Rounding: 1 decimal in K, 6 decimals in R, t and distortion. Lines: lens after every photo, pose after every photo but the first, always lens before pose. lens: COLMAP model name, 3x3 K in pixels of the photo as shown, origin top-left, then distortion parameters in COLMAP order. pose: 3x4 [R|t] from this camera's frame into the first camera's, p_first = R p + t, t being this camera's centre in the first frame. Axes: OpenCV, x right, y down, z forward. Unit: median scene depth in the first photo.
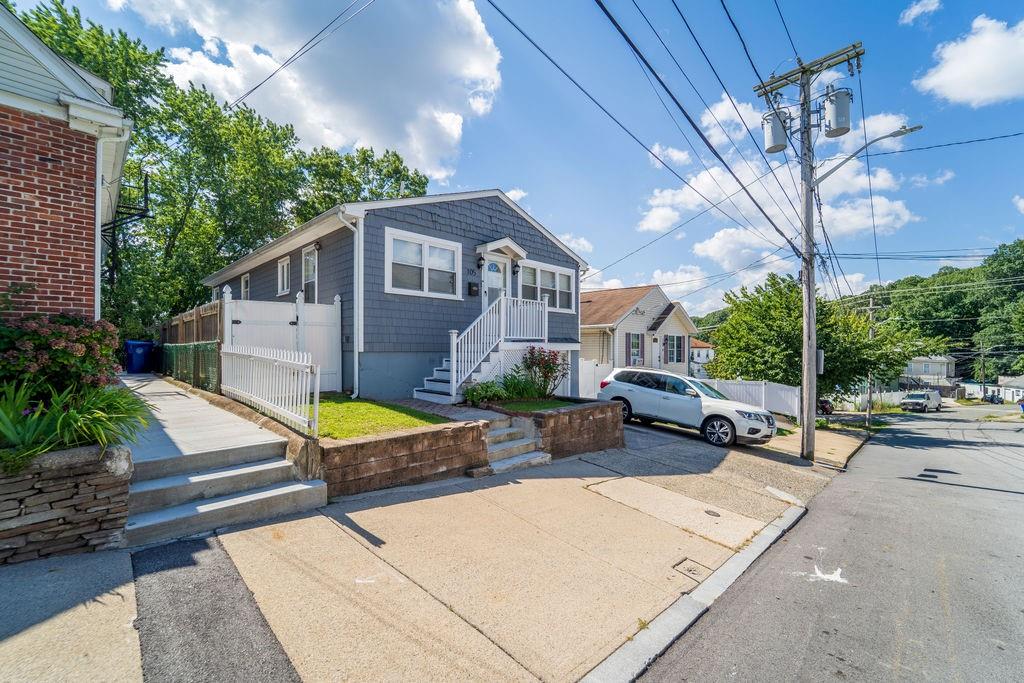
lens RADIAL K [[423.2, 0, 510.0], [0, 423.2, 348.4], [0, 0, 1]] dist [-0.019966, -0.000156]
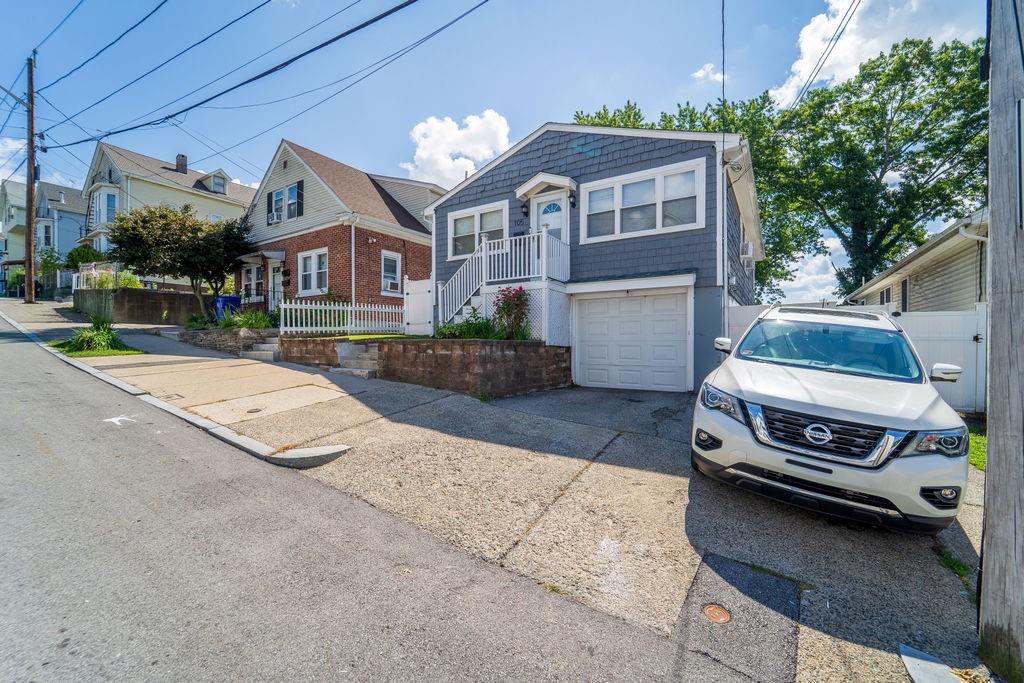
lens RADIAL K [[423.2, 0, 510.0], [0, 423.2, 348.4], [0, 0, 1]] dist [-0.019966, -0.000156]
pose [[0.195837, 0.008841, -0.980597, 1.049767], [0.000954, 0.999957, 0.009206, 0.133388], [0.980636, -0.002738, 0.195821, 0.890677]]
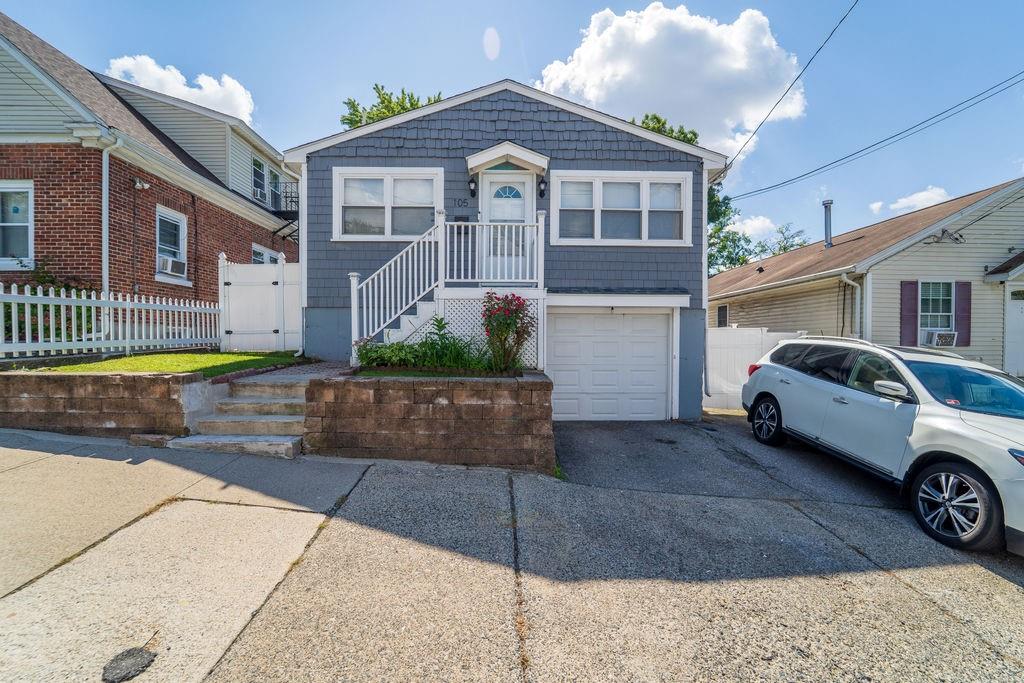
lens RADIAL K [[423.2, 0, 510.0], [0, 423.2, 348.4], [0, 0, 1]] dist [-0.019966, -0.000156]
pose [[0.710995, 0.011502, -0.703103, 0.576979], [-0.003275, 0.999910, 0.013046, 0.079130], [0.703189, -0.006973, 0.710968, 0.603046]]
